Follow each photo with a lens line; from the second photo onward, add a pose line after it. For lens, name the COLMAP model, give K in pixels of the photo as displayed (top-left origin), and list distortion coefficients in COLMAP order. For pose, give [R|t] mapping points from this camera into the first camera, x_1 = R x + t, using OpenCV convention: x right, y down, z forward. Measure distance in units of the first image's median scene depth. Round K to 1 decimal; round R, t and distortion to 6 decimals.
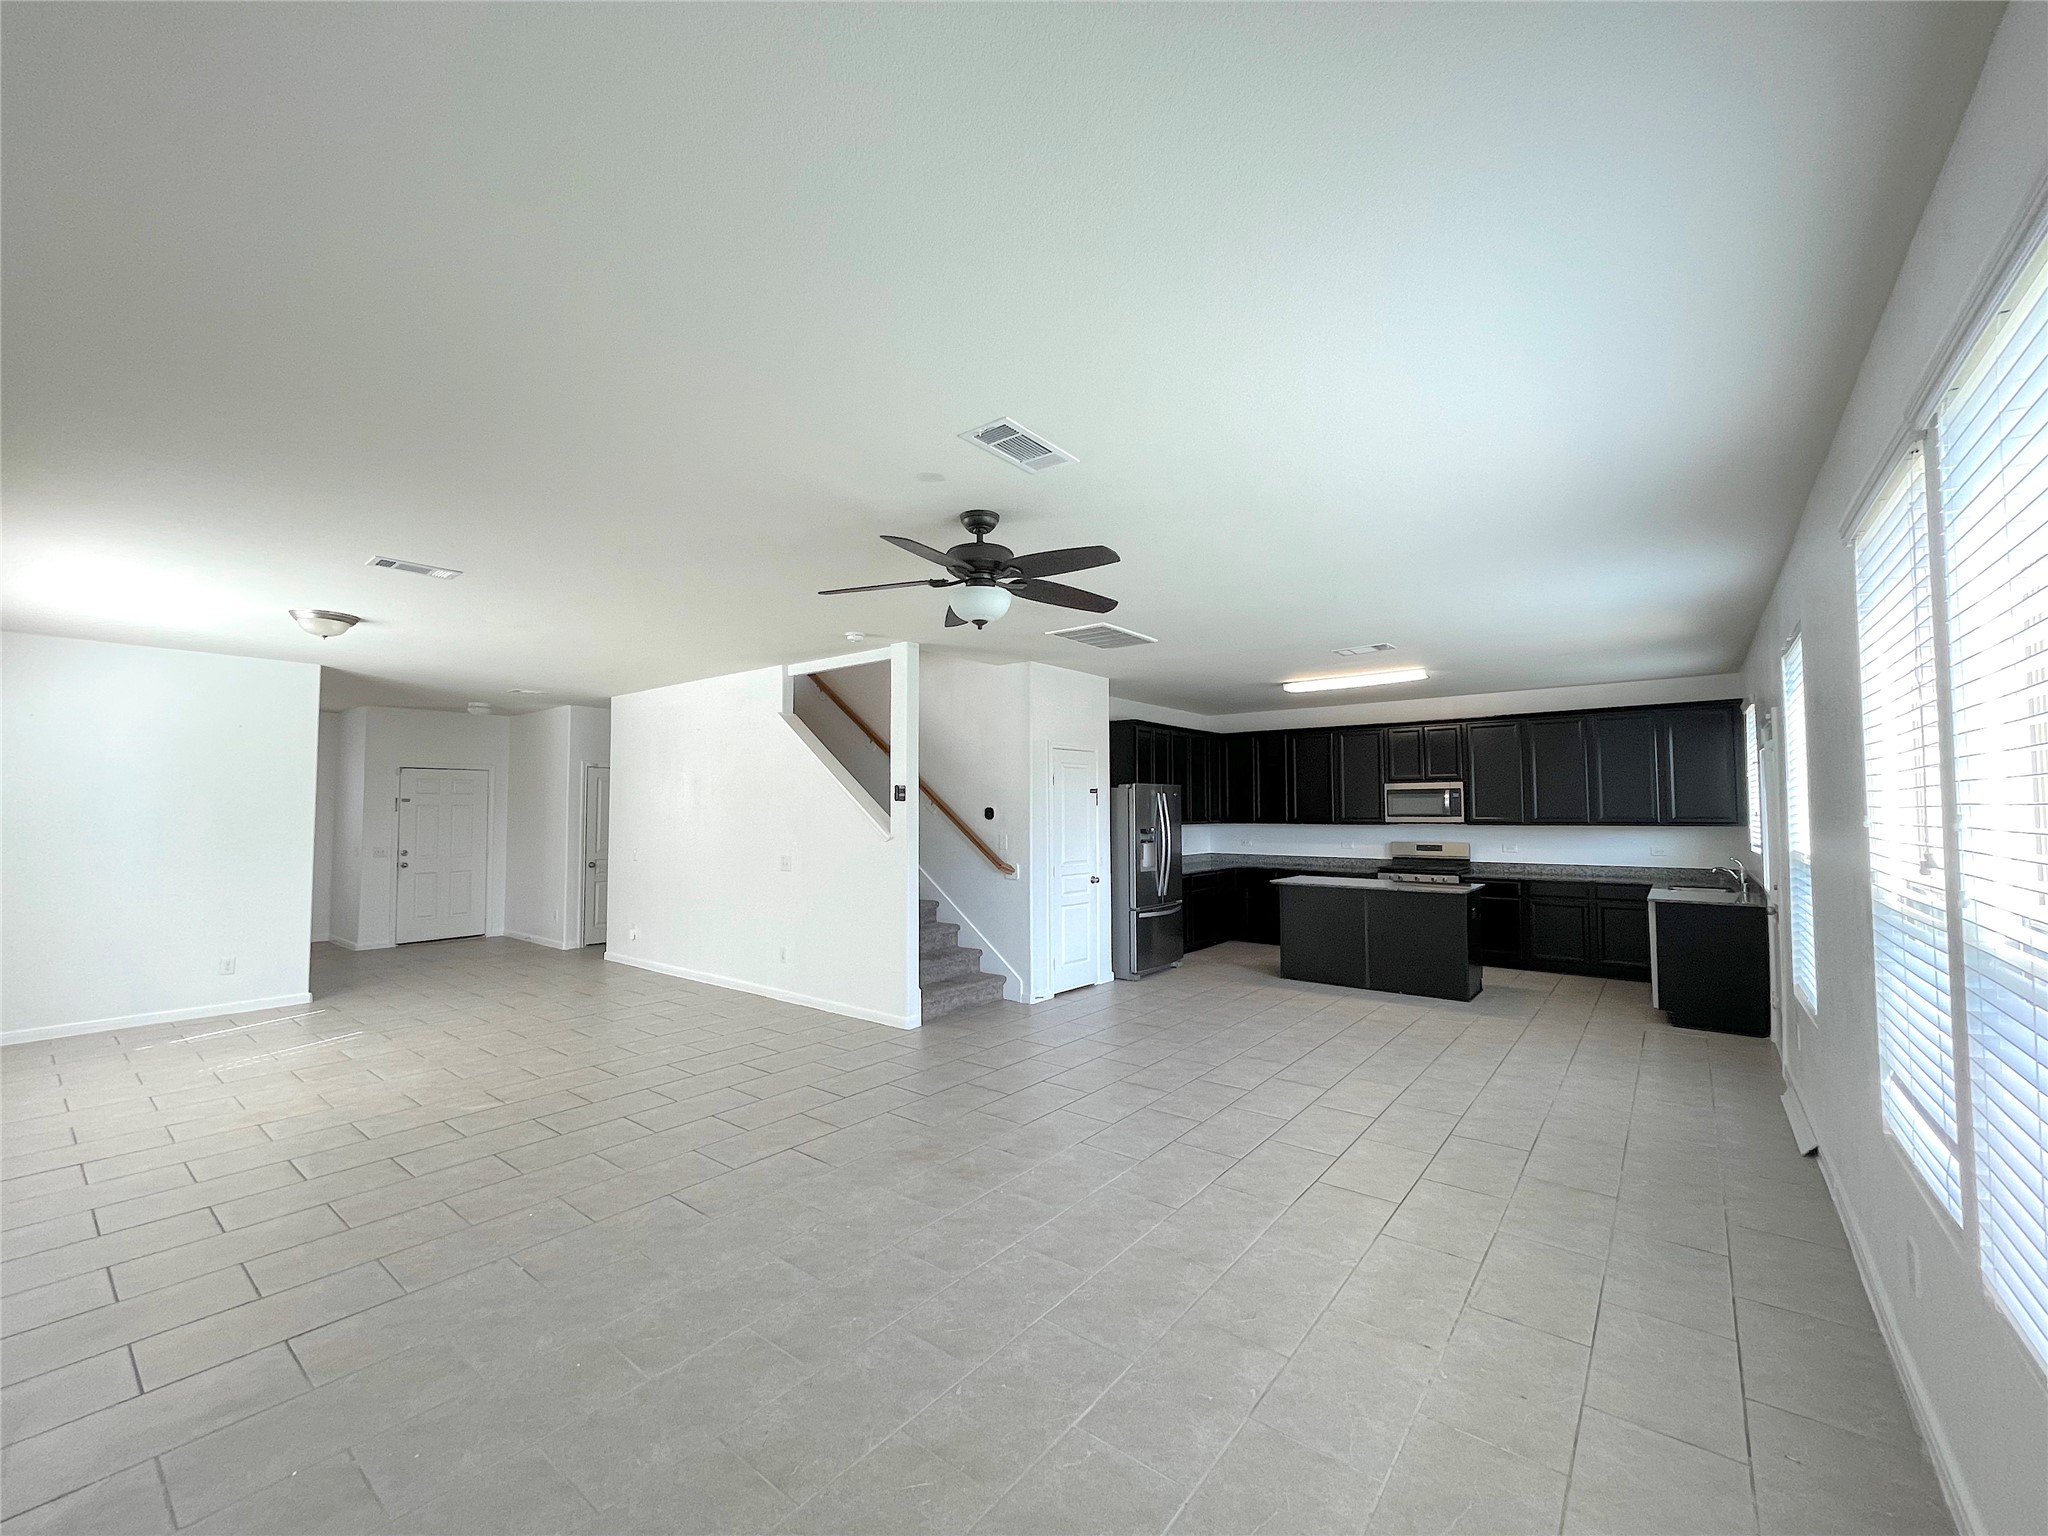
lens RADIAL K [[825.6, 0, 1021.7], [0, 825.6, 773.8], [0, 0, 1]] dist [-0.002508, 0.000634]
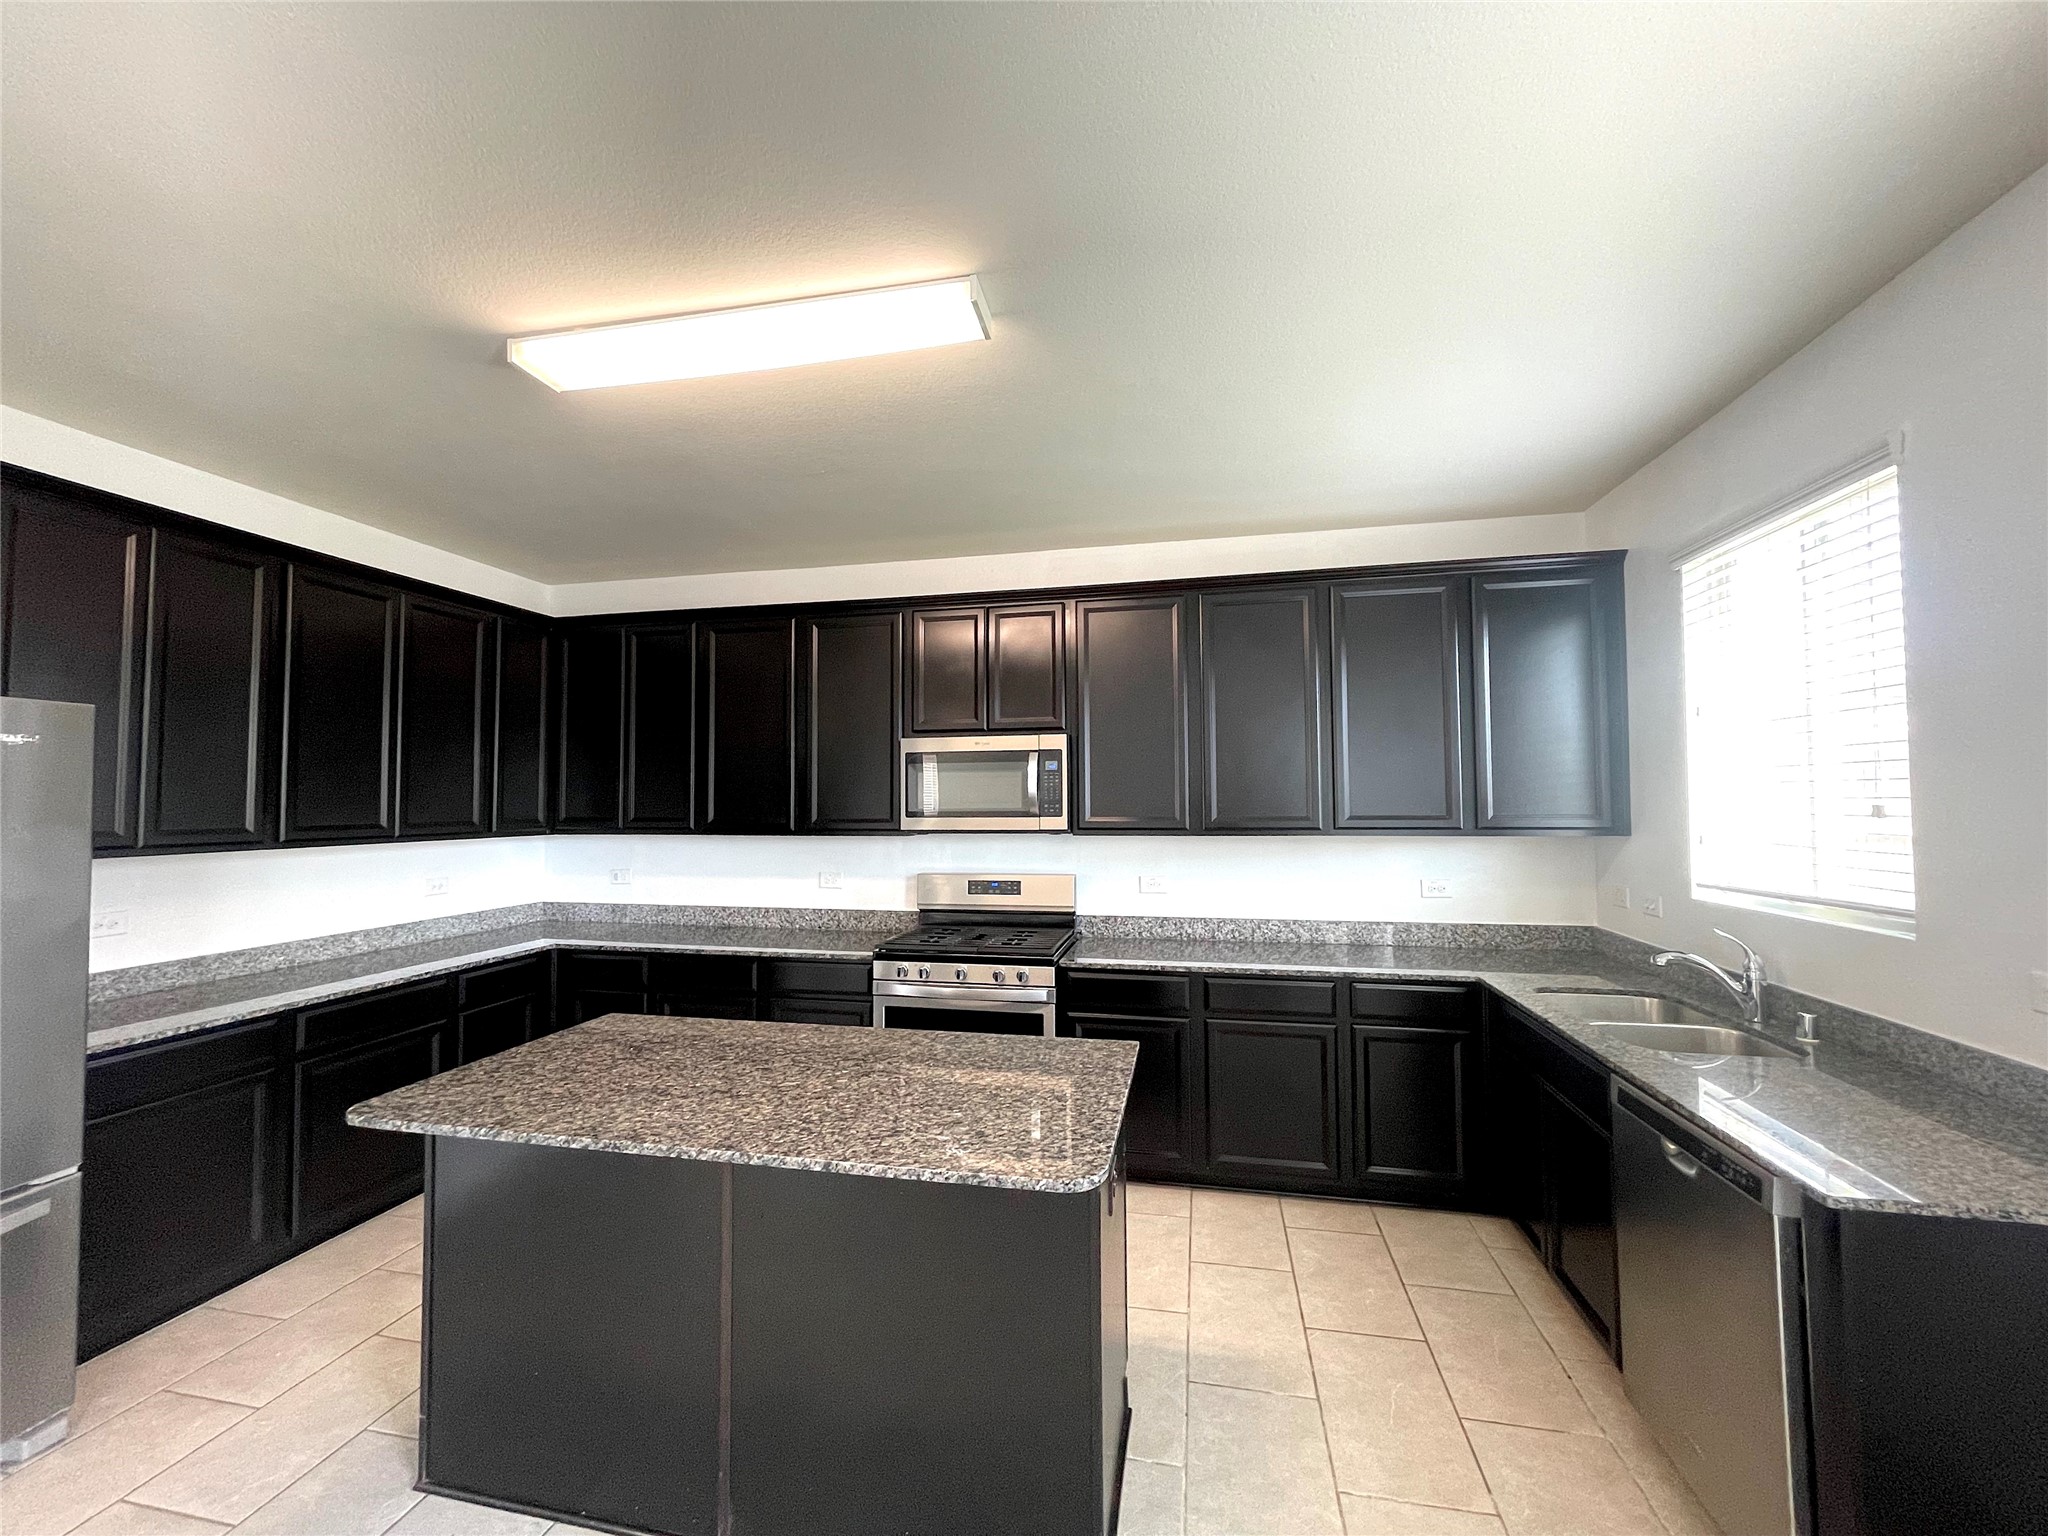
lens RADIAL K [[825.6, 0, 1021.7], [0, 825.6, 773.8], [0, 0, 1]] dist [-0.002508, 0.000634]
pose [[0.894857, 0.012312, 0.446184, 0.333225], [-0.016957, 0.999836, 0.006420, 0.028331], [-0.446031, -0.013311, 0.894918, 0.645990]]
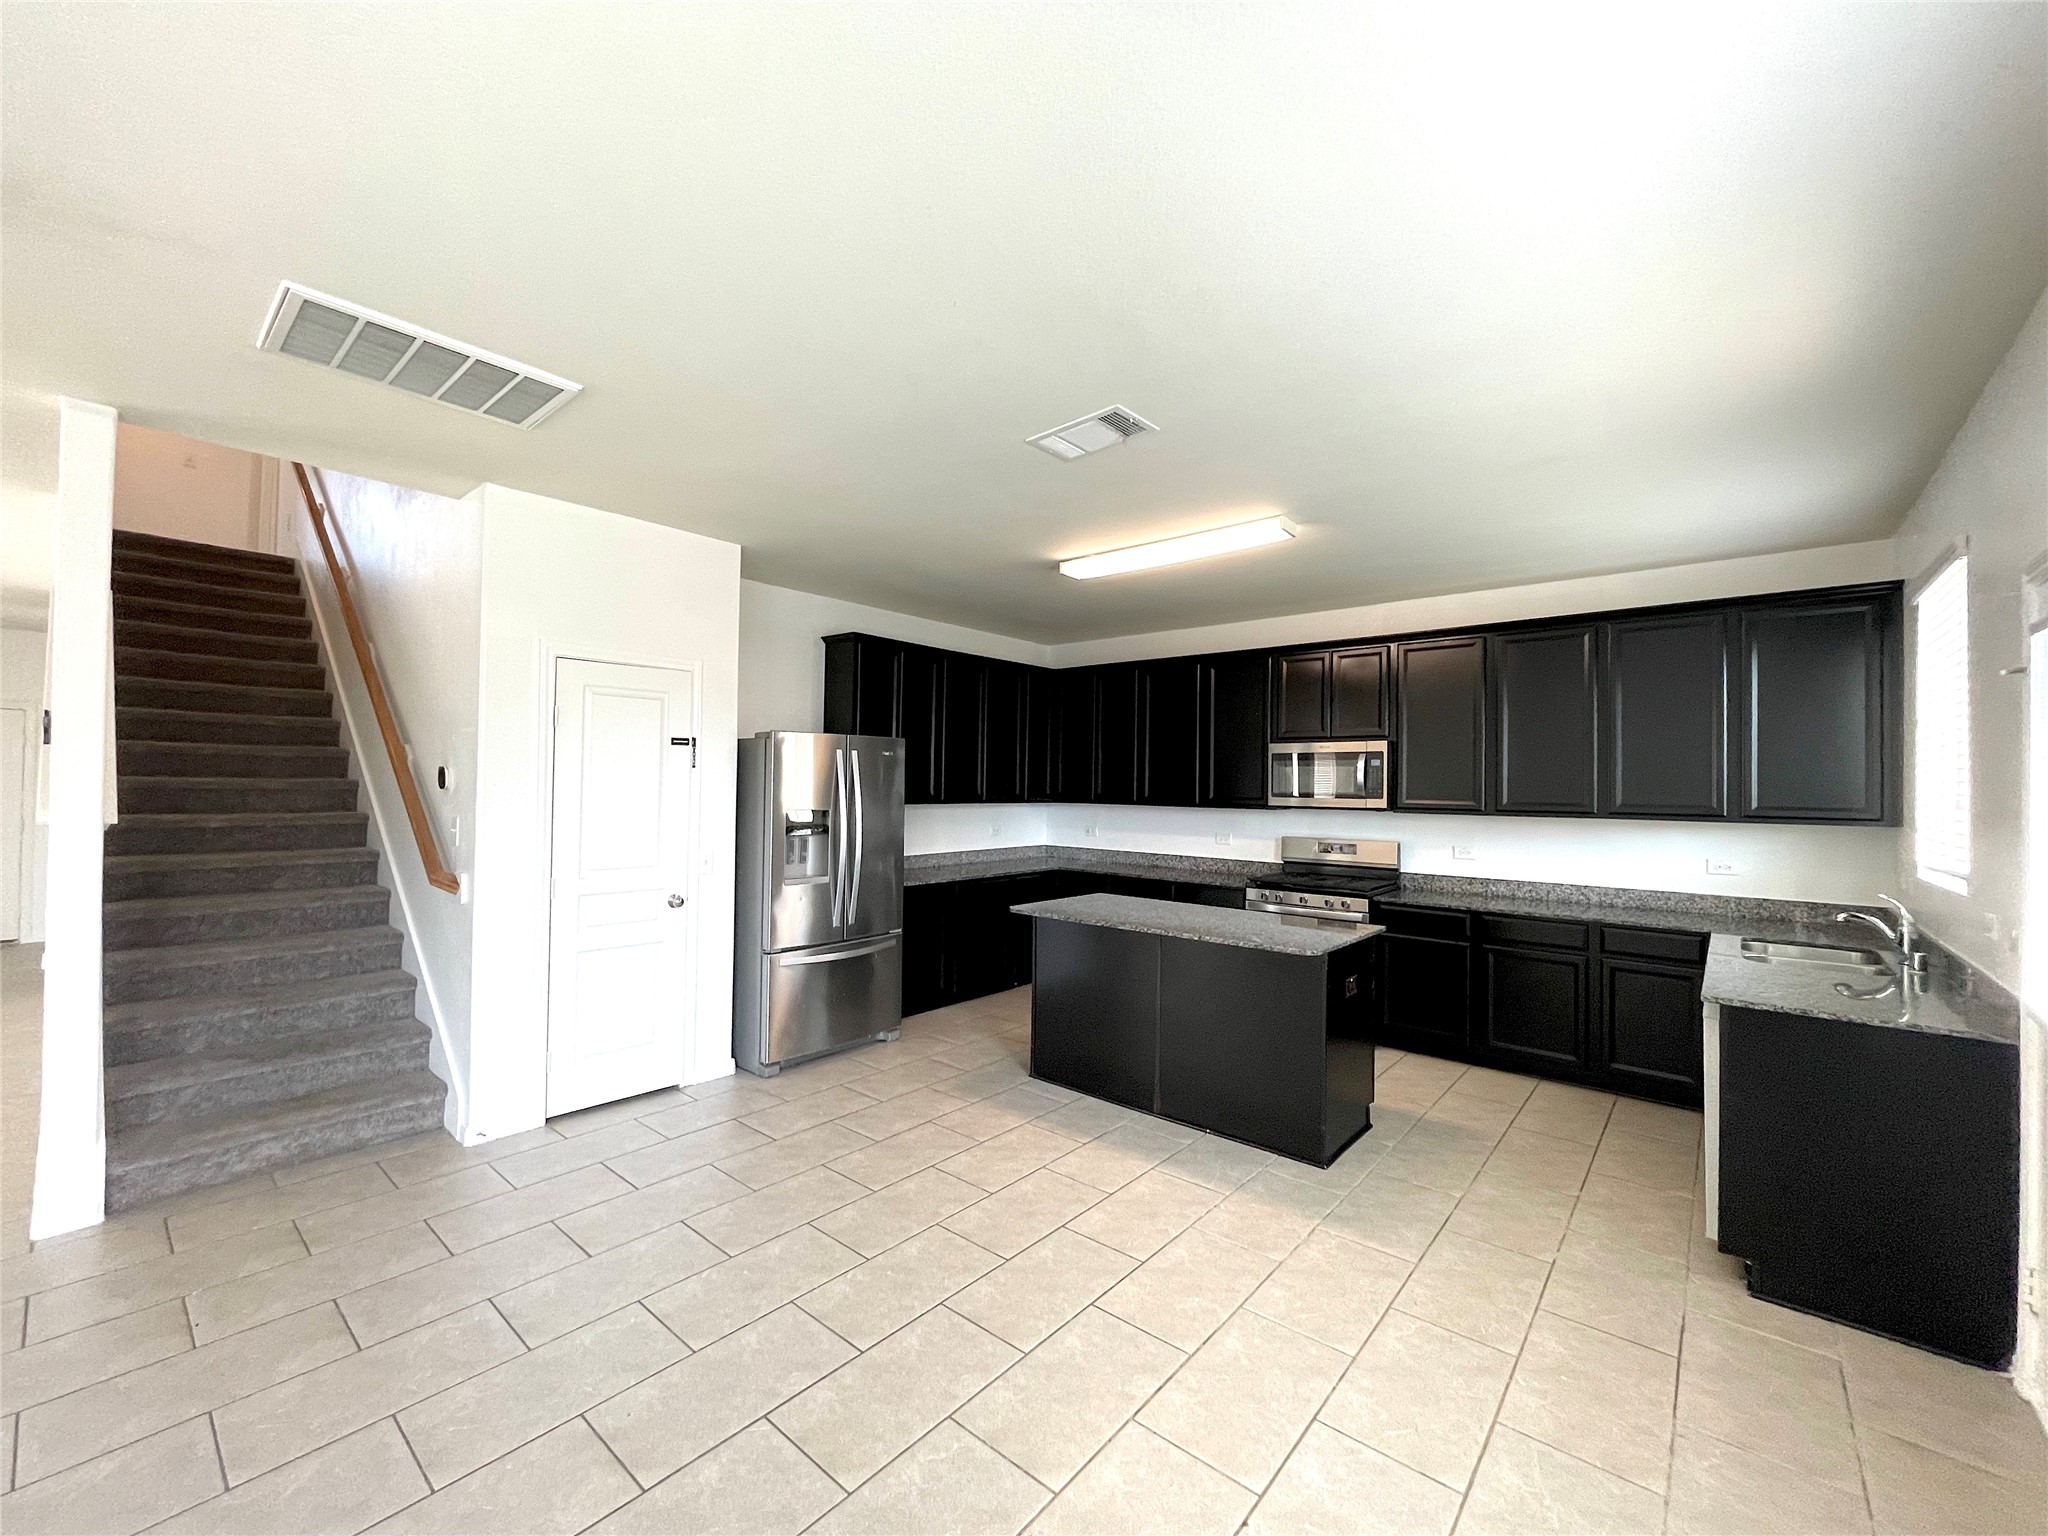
lens RADIAL K [[825.6, 0, 1021.7], [0, 825.6, 773.8], [0, 0, 1]] dist [-0.002508, 0.000634]
pose [[0.999220, 0.015815, -0.036186, 0.298942], [-0.014644, 0.999368, 0.032402, 0.018601], [0.036676, -0.031847, 0.998820, 0.401018]]
